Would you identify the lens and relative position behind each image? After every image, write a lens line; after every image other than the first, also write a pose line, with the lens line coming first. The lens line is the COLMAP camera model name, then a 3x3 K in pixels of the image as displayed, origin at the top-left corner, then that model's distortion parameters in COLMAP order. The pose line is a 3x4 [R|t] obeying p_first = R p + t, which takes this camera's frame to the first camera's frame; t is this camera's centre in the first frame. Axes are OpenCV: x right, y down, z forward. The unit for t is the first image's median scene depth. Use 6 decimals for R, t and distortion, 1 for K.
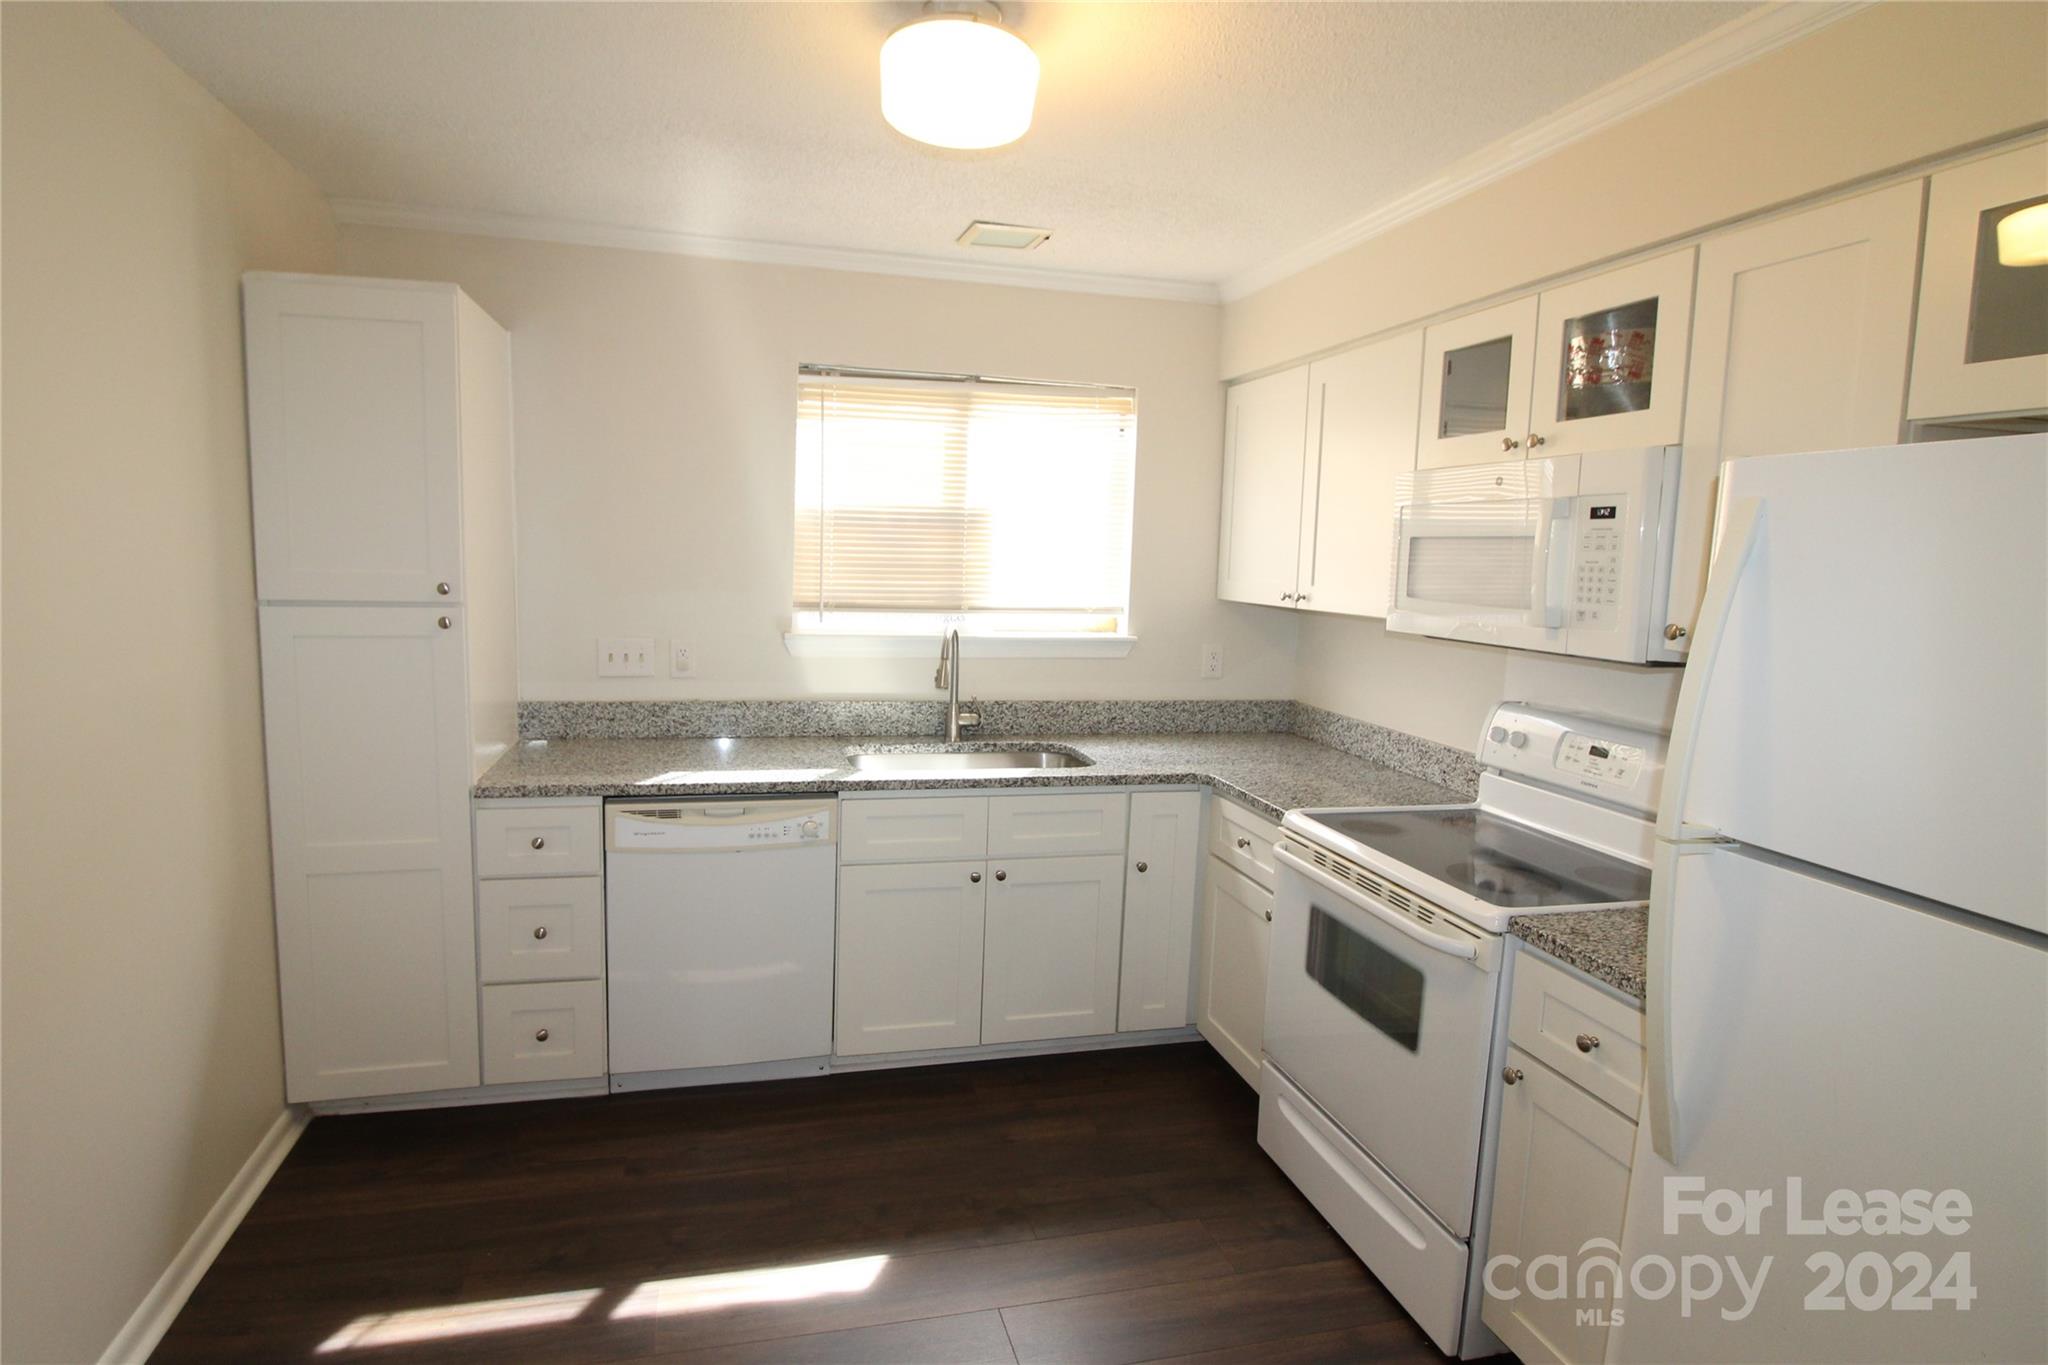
lens RADIAL K [[996.4, 0, 1043.2], [0, 996.4, 677.7], [0, 0, 1]] dist [-0.004684, -0.000780]
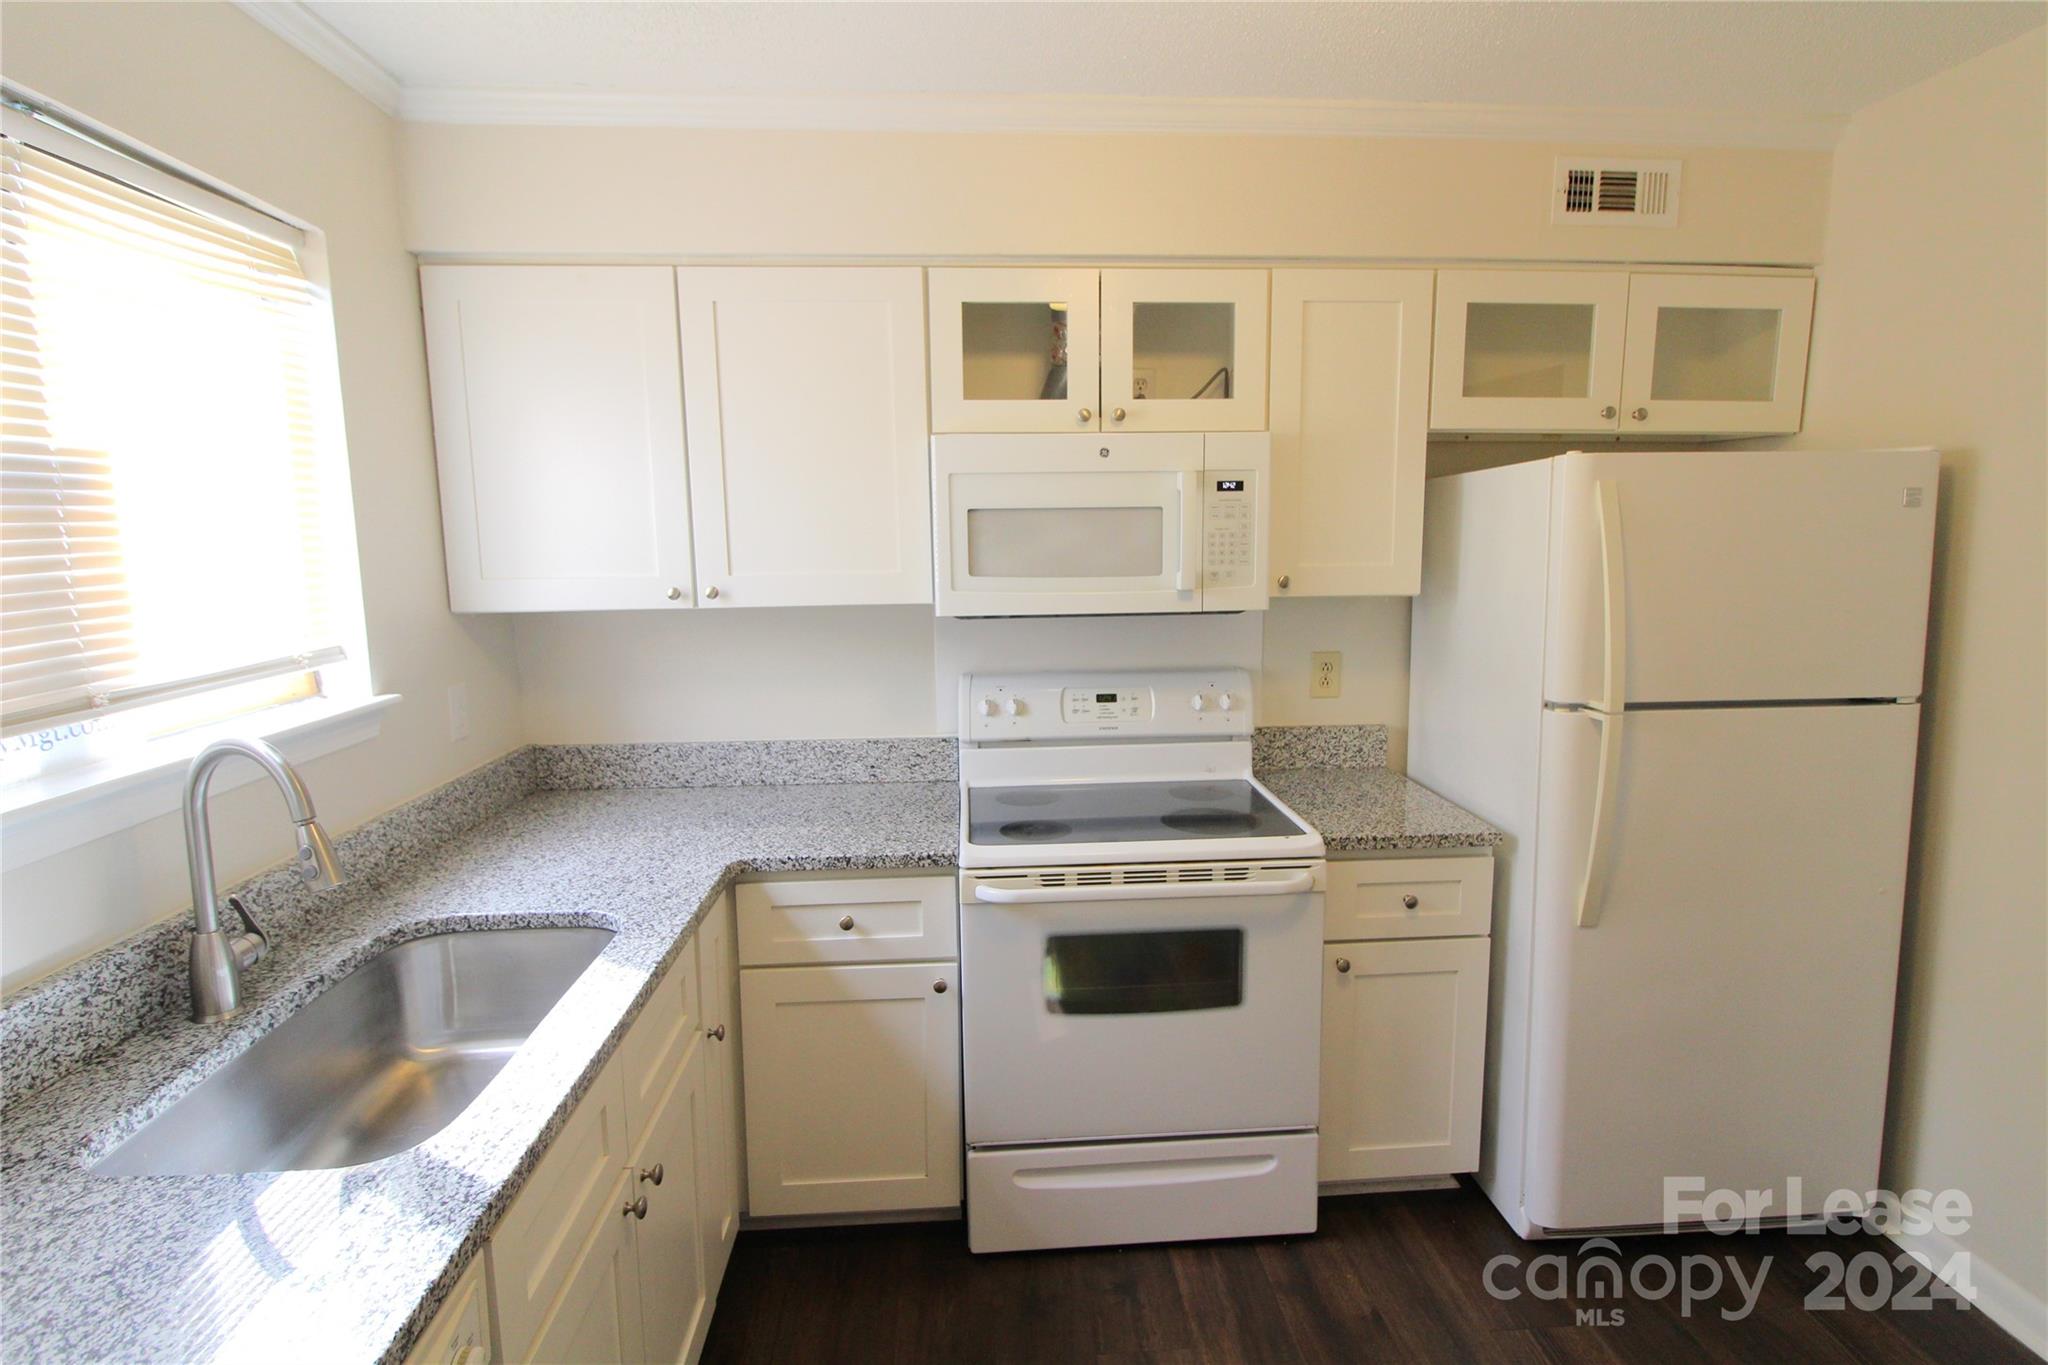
lens RADIAL K [[996.4, 0, 1043.2], [0, 996.4, 677.7], [0, 0, 1]] dist [-0.004684, -0.000780]
pose [[0.240528, -0.174303, 0.954864, -0.391143], [0.141984, 0.979481, 0.143032, -0.087990], [-0.960201, 0.101173, 0.260341, 0.568121]]
